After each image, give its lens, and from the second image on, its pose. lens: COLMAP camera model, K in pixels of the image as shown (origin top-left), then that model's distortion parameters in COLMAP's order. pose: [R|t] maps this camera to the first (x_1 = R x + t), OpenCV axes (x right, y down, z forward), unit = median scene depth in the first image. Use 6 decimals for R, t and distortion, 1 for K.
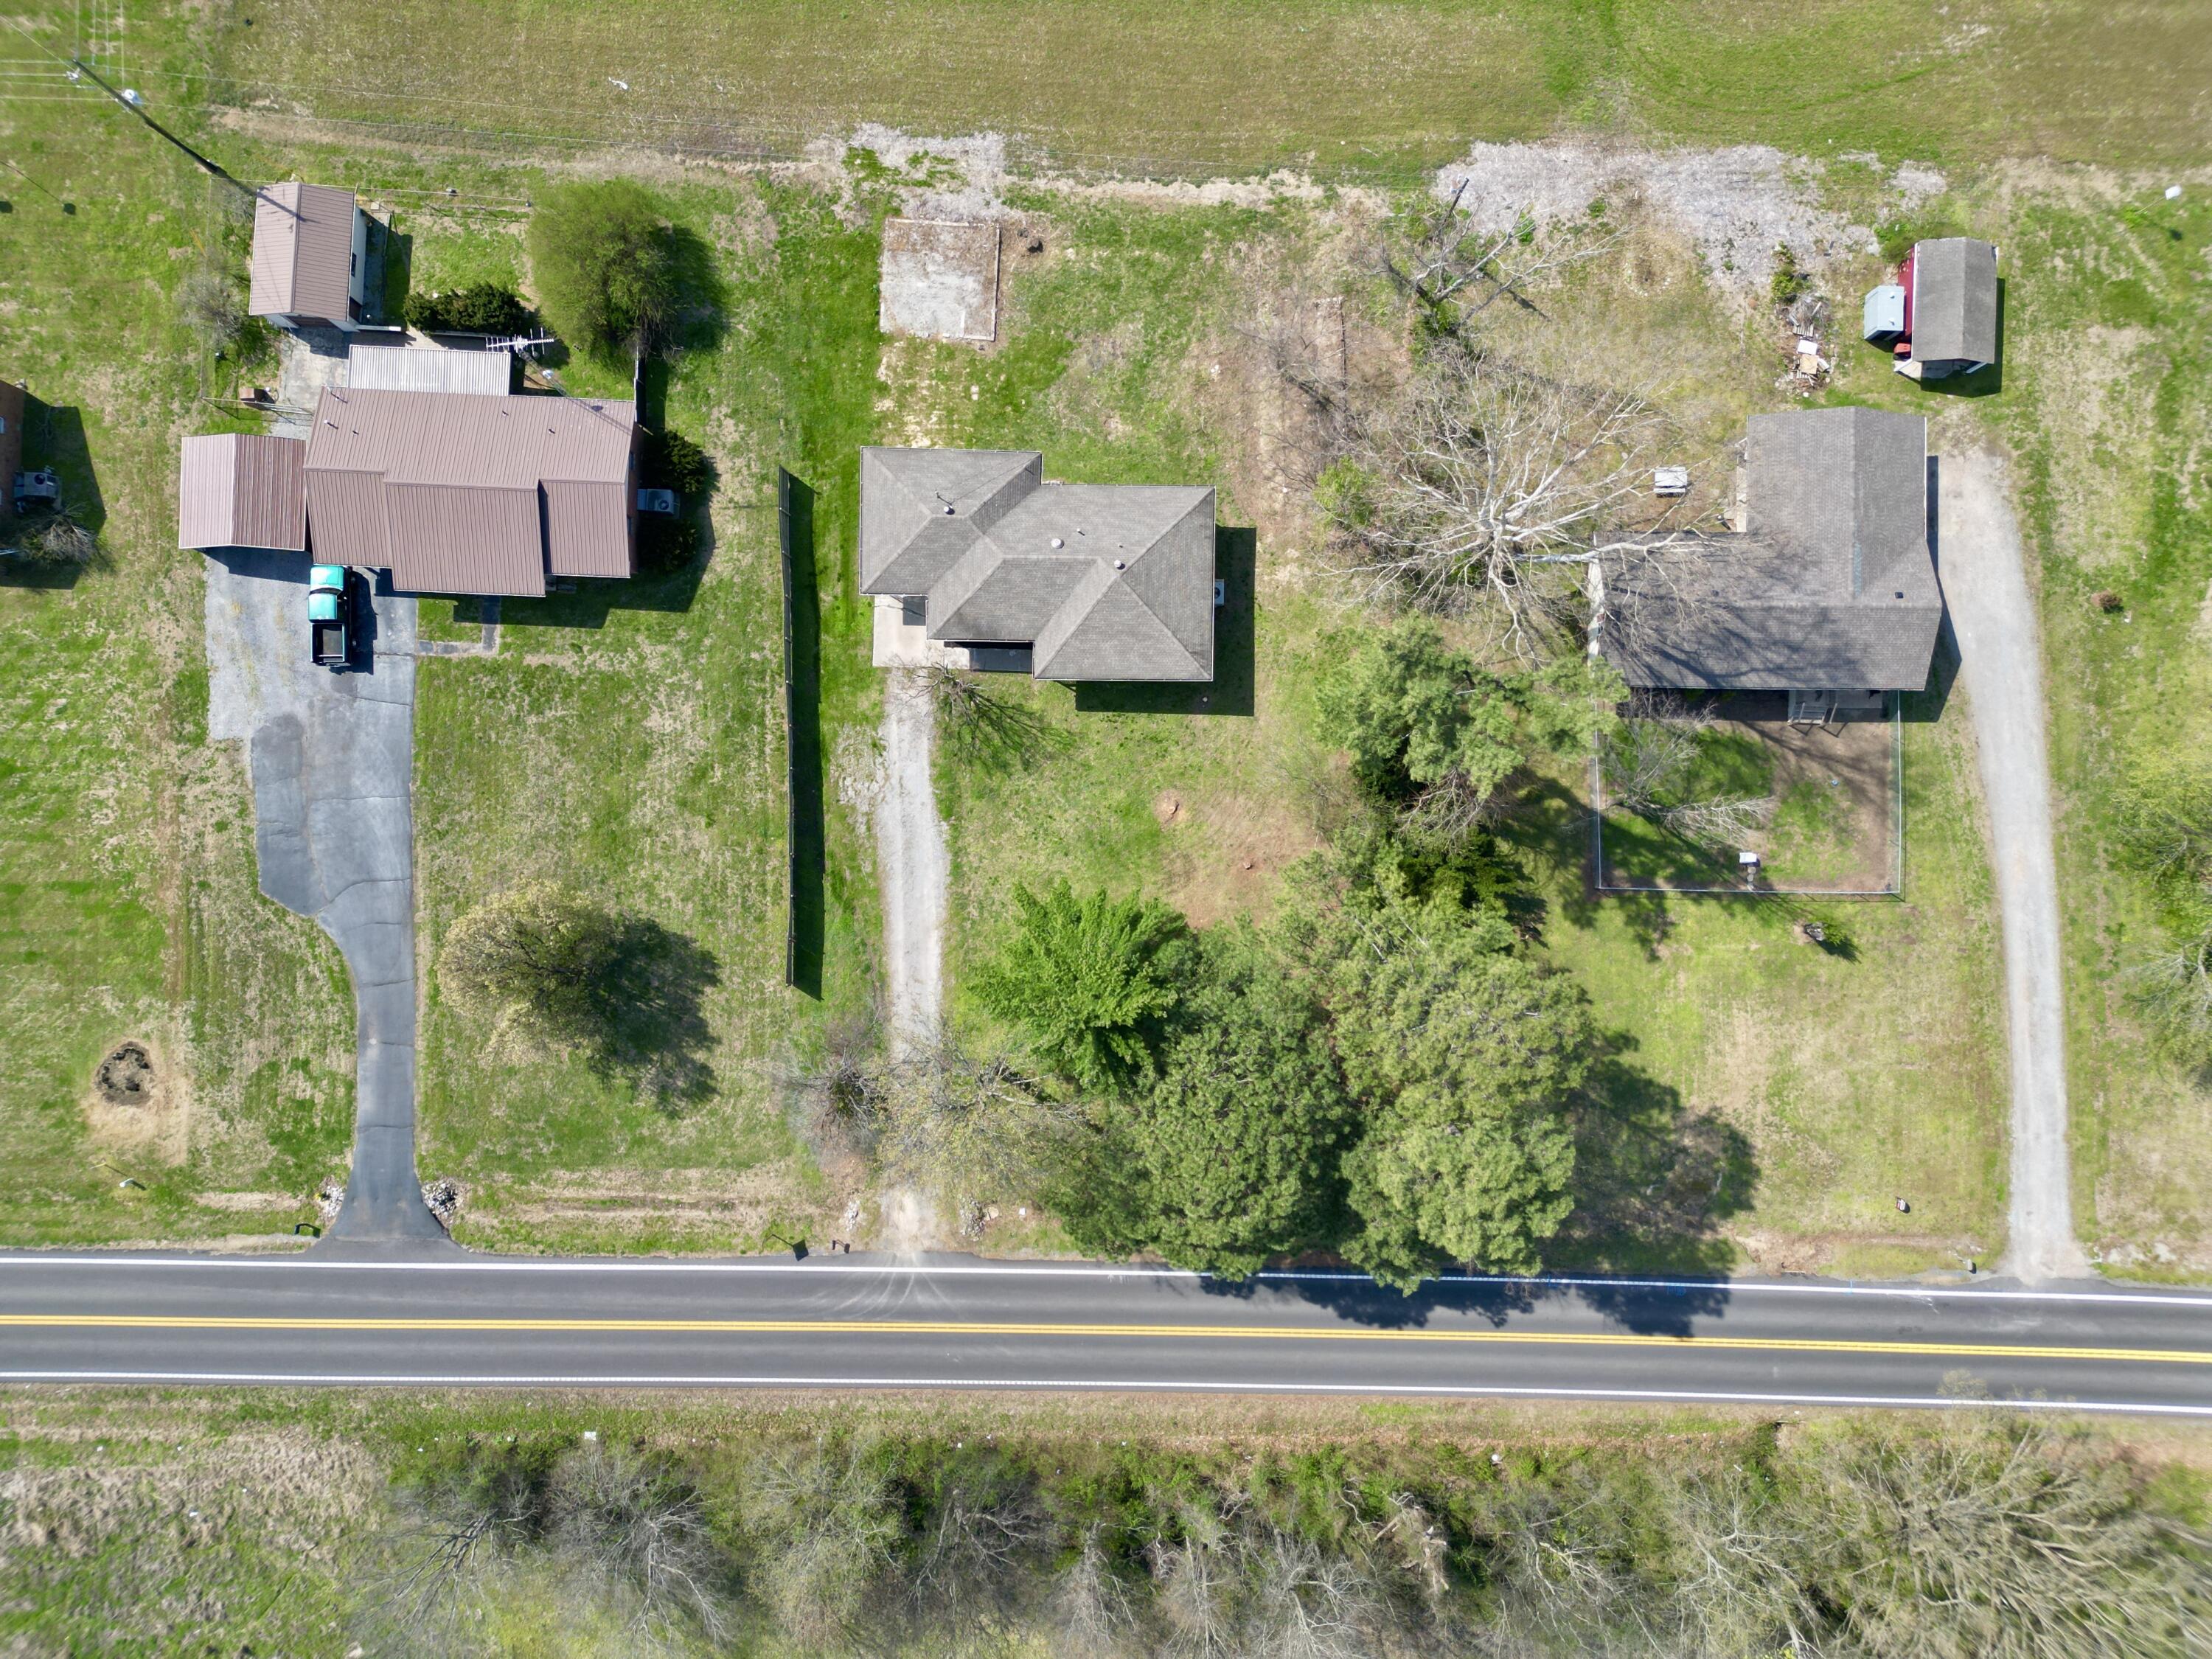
lens RADIAL K [[1561.3, 0, 1107.9], [0, 1561.3, 805.9], [0, 0, 1]] dist [0.070325, -0.052916]
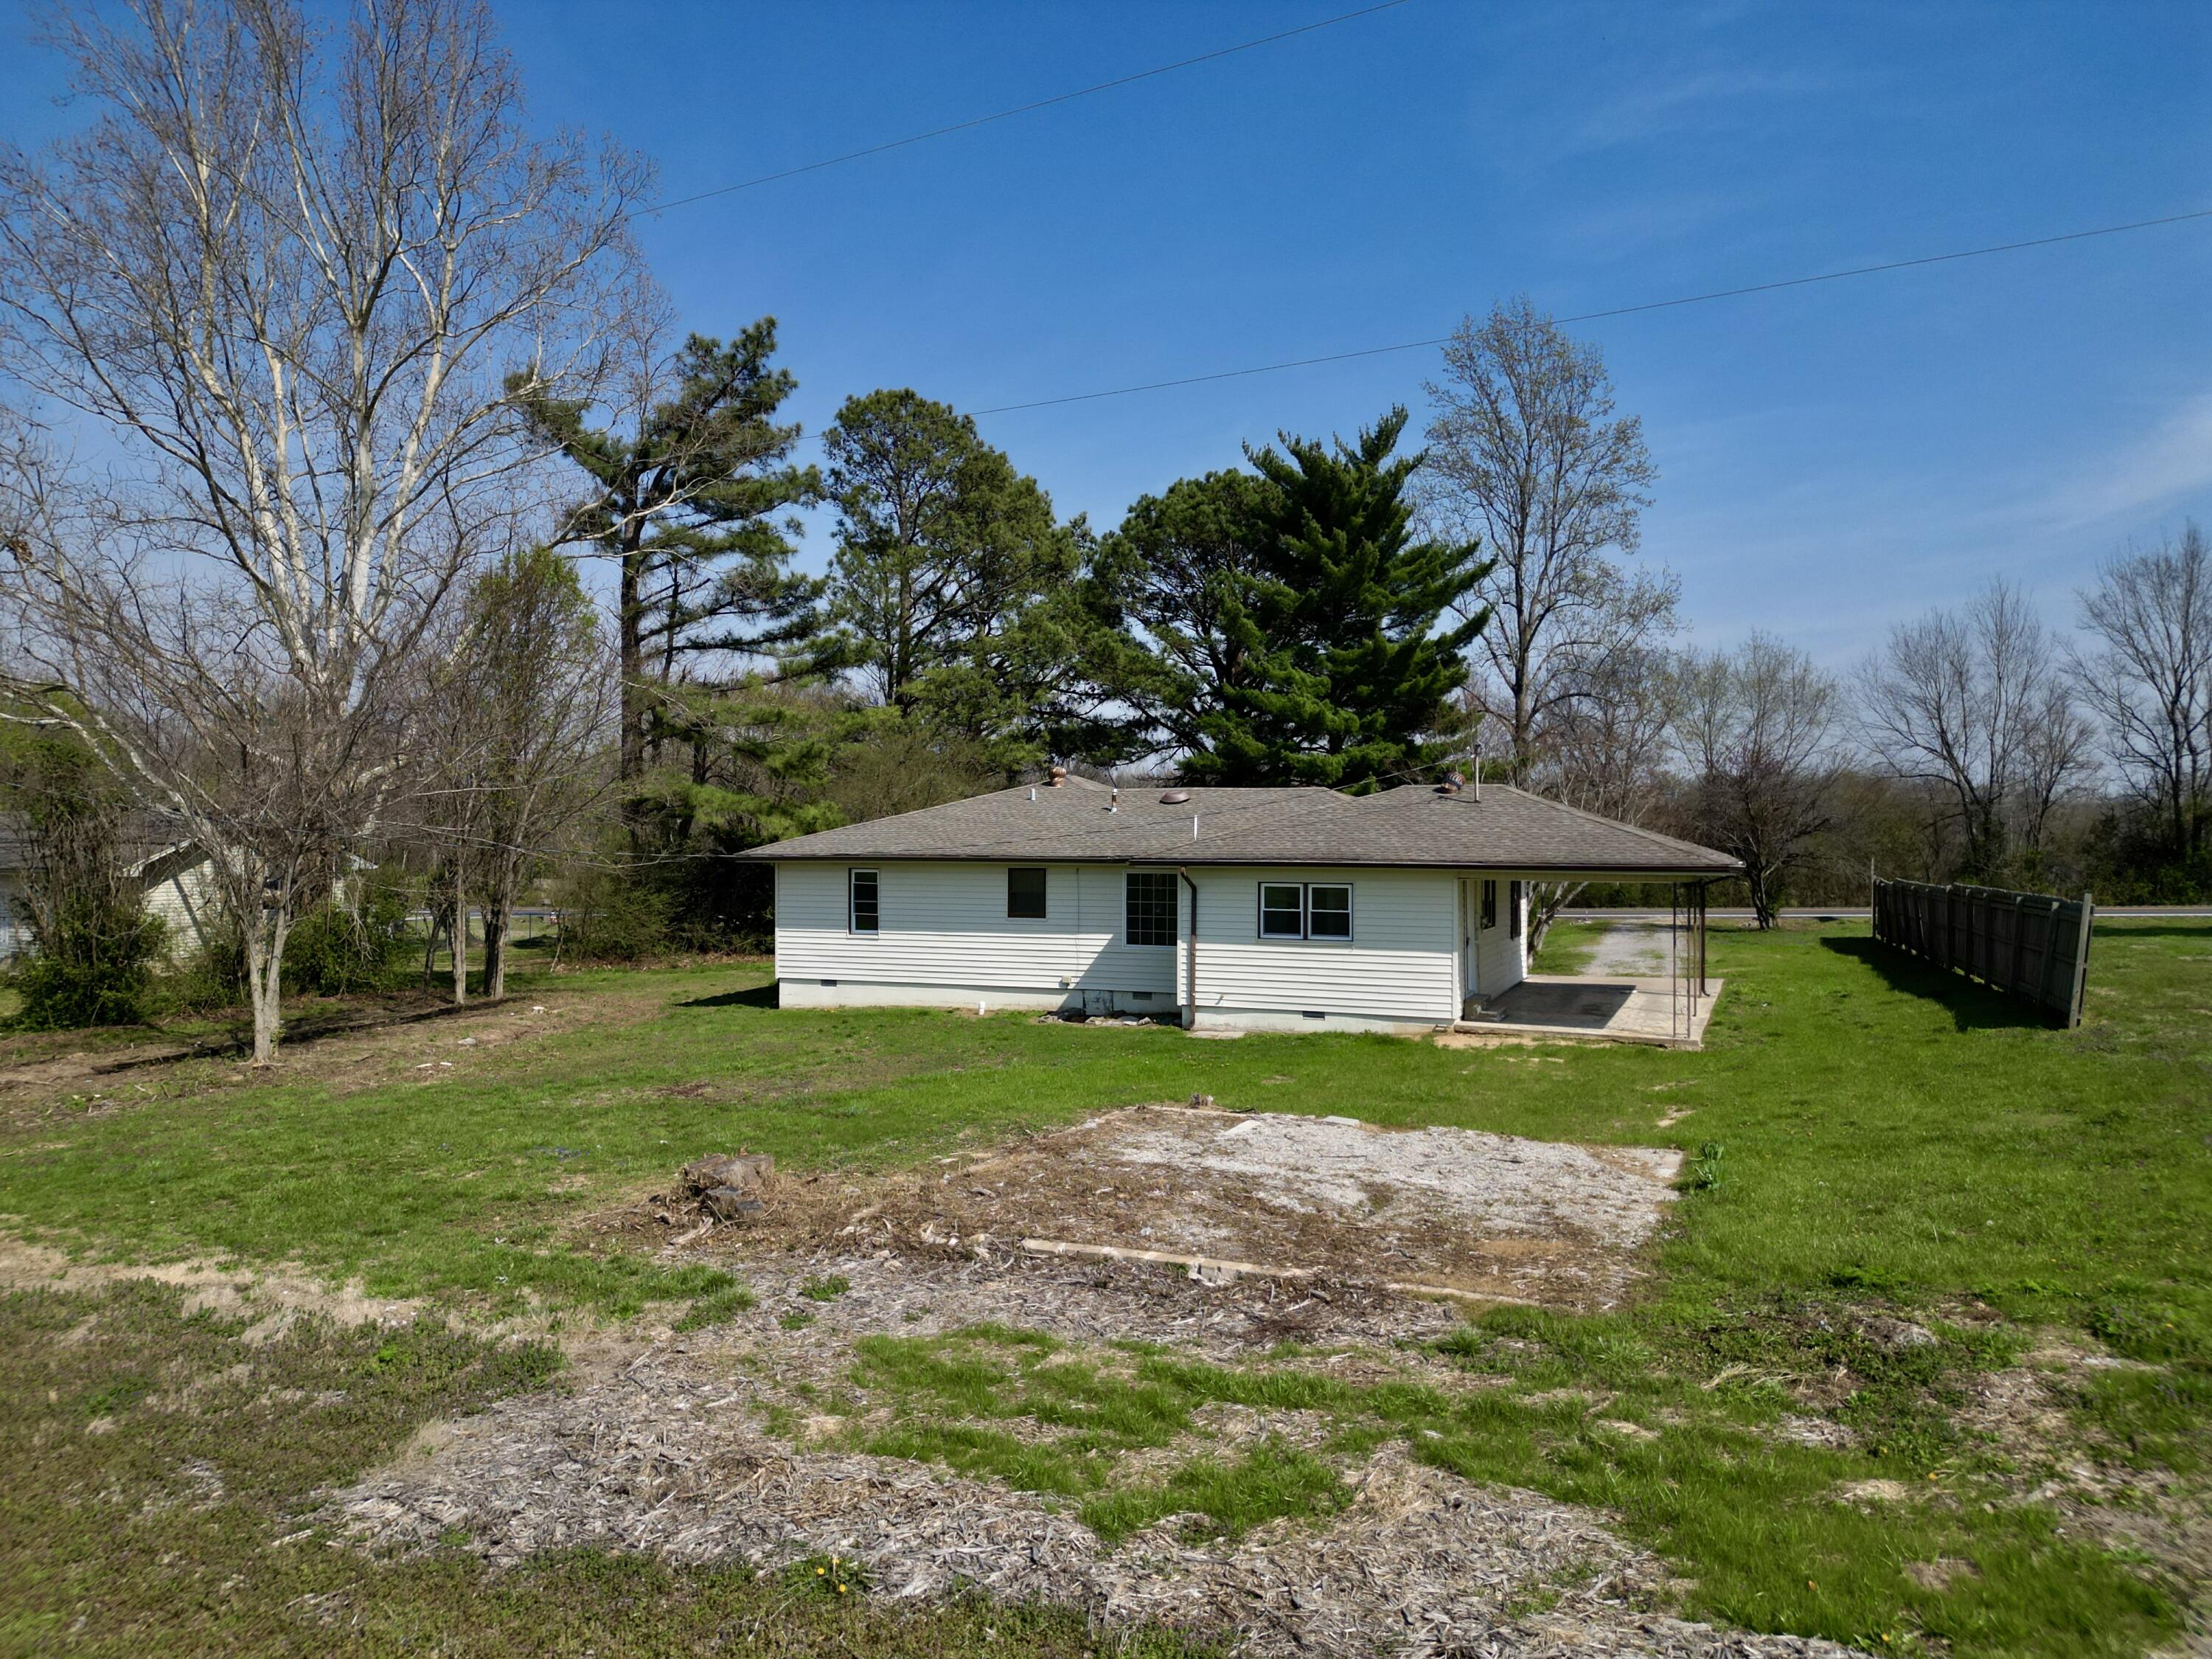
lens RADIAL K [[1561.3, 0, 1107.9], [0, 1561.3, 805.9], [0, 0, 1]] dist [0.070325, -0.052916]
pose [[-0.931845, -0.011135, 0.362686, -0.148301], [0.361773, 0.048680, 0.930994, -0.502981], [-0.028022, 0.998752, -0.041334, 0.967488]]
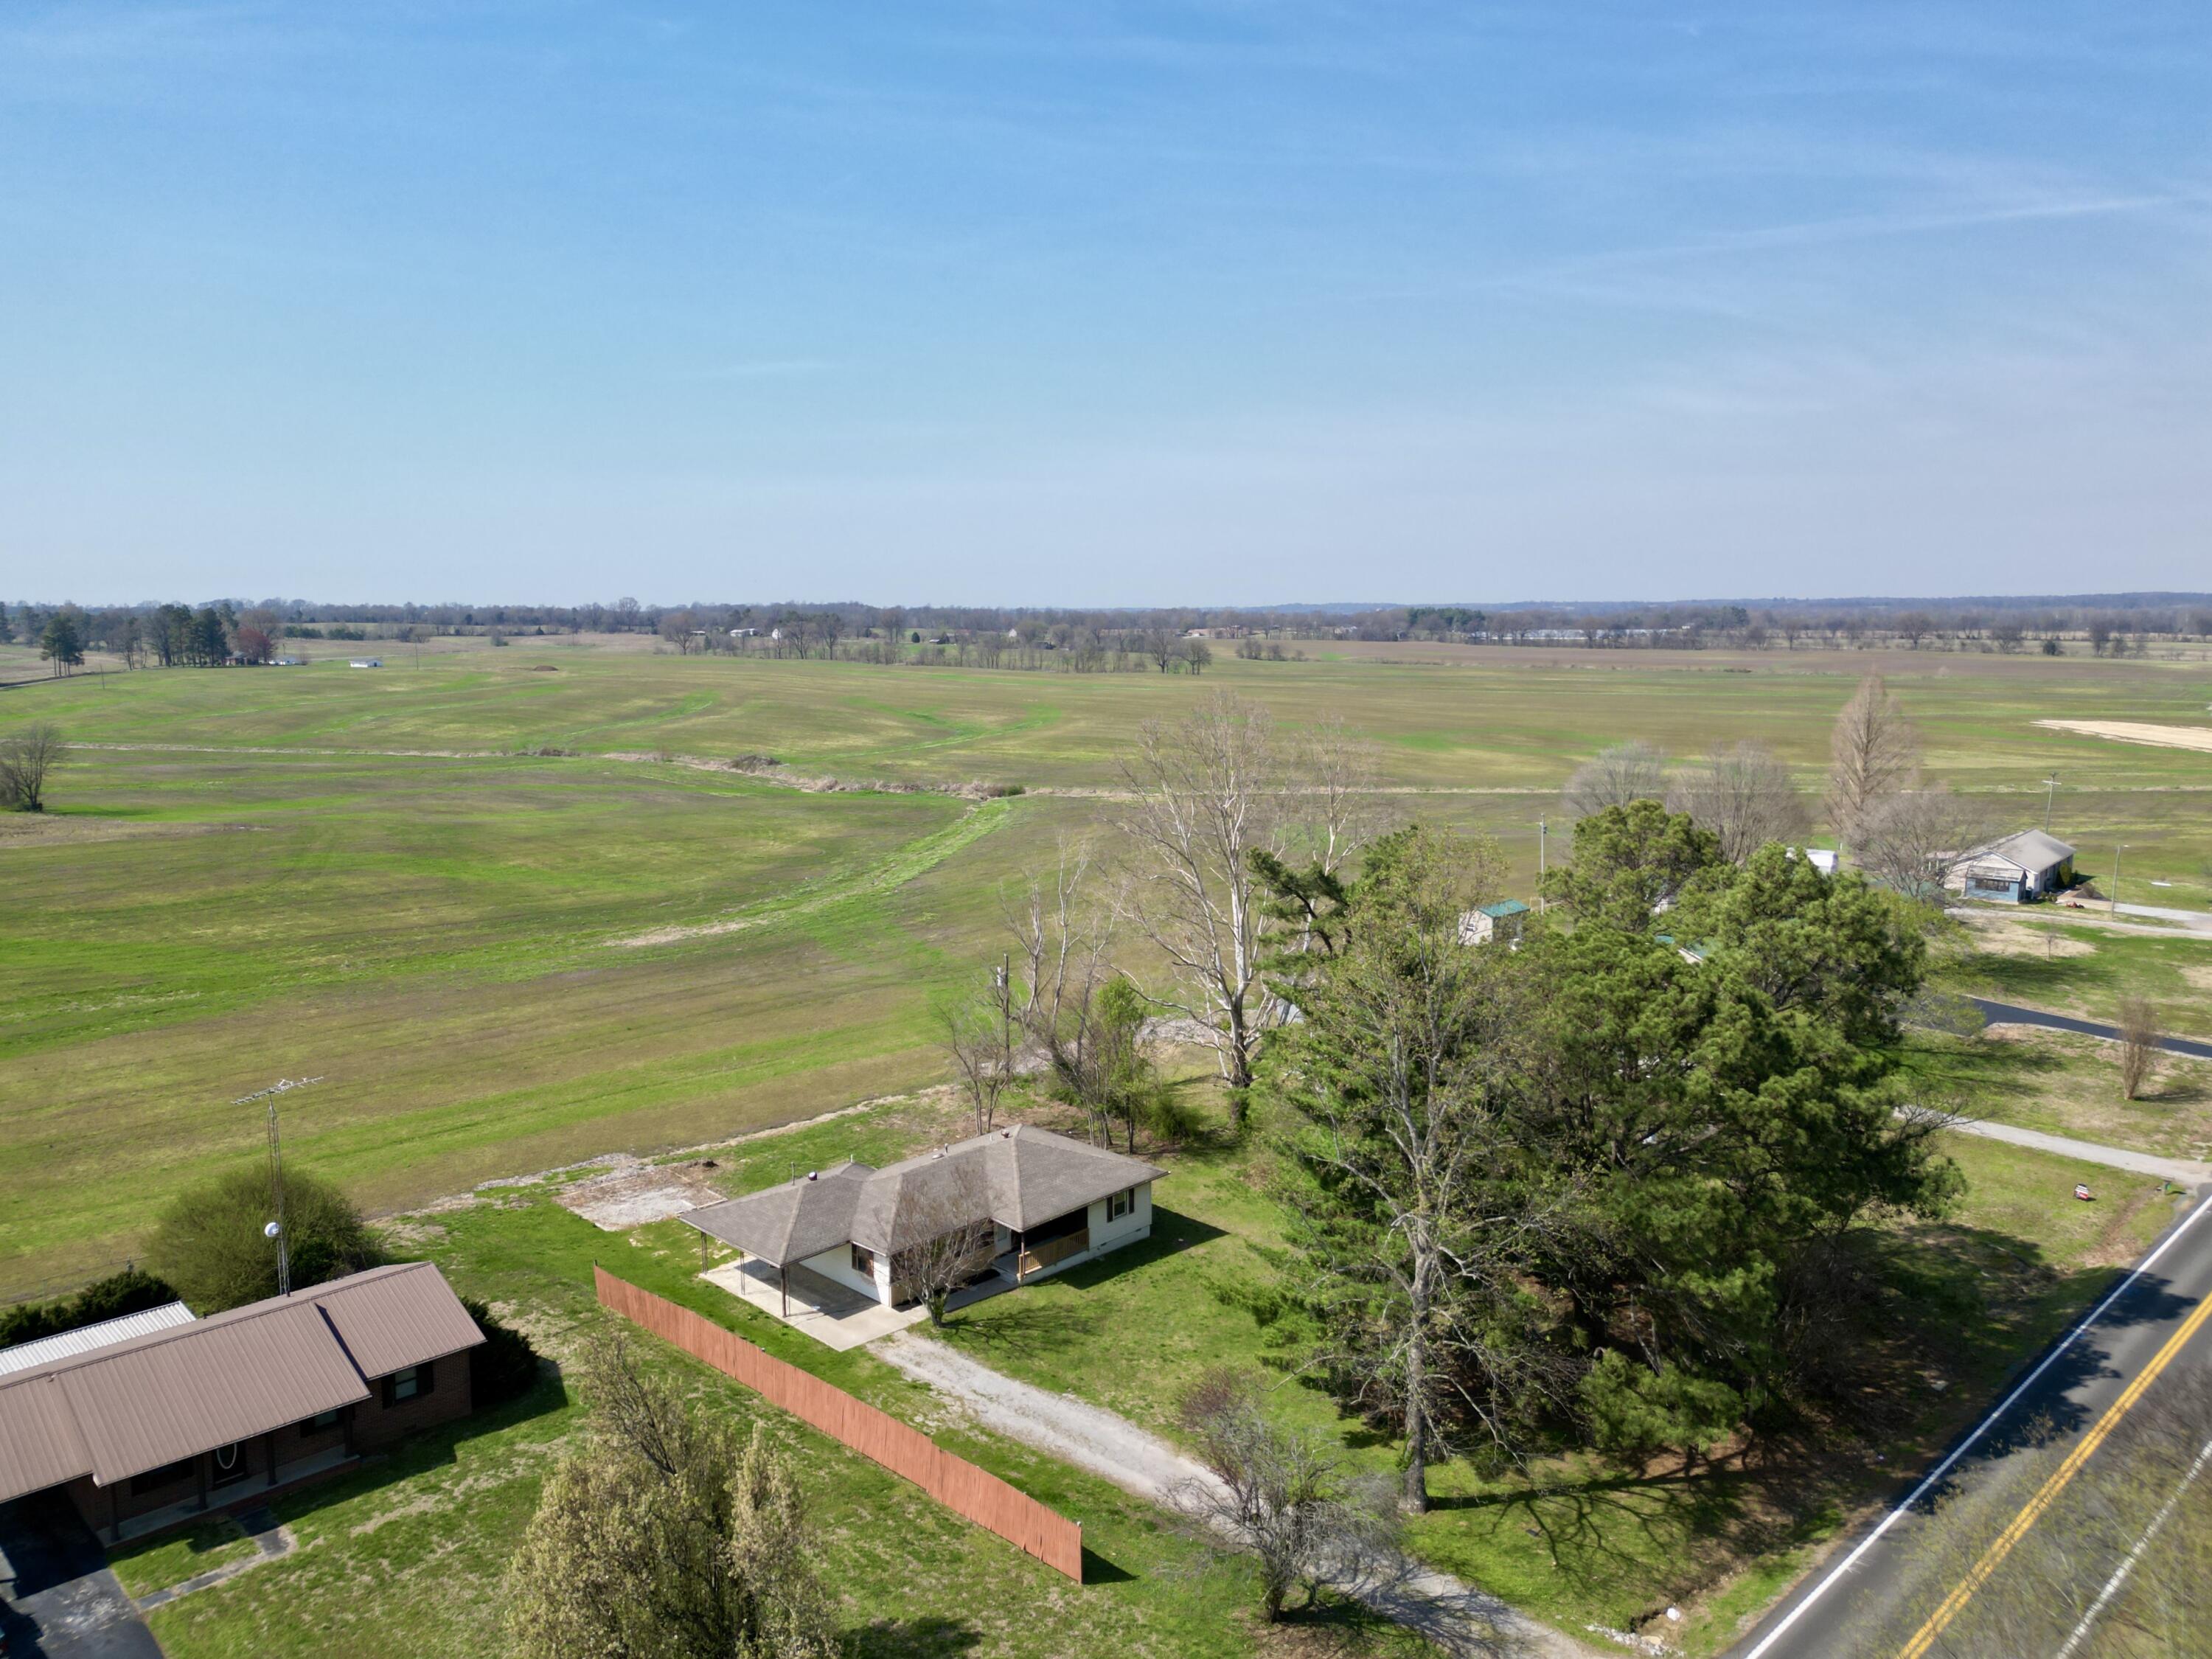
lens RADIAL K [[1622.2, 0, 1106.0], [0, 1622.2, 829.5], [0, 0, 1]] dist [0.010177, 0.000106]
pose [[0.693784, -0.126034, 0.709069, -0.556007], [0.720183, 0.120389, -0.683260, 0.471188], [0.000750, 0.984694, 0.174292, 0.628907]]
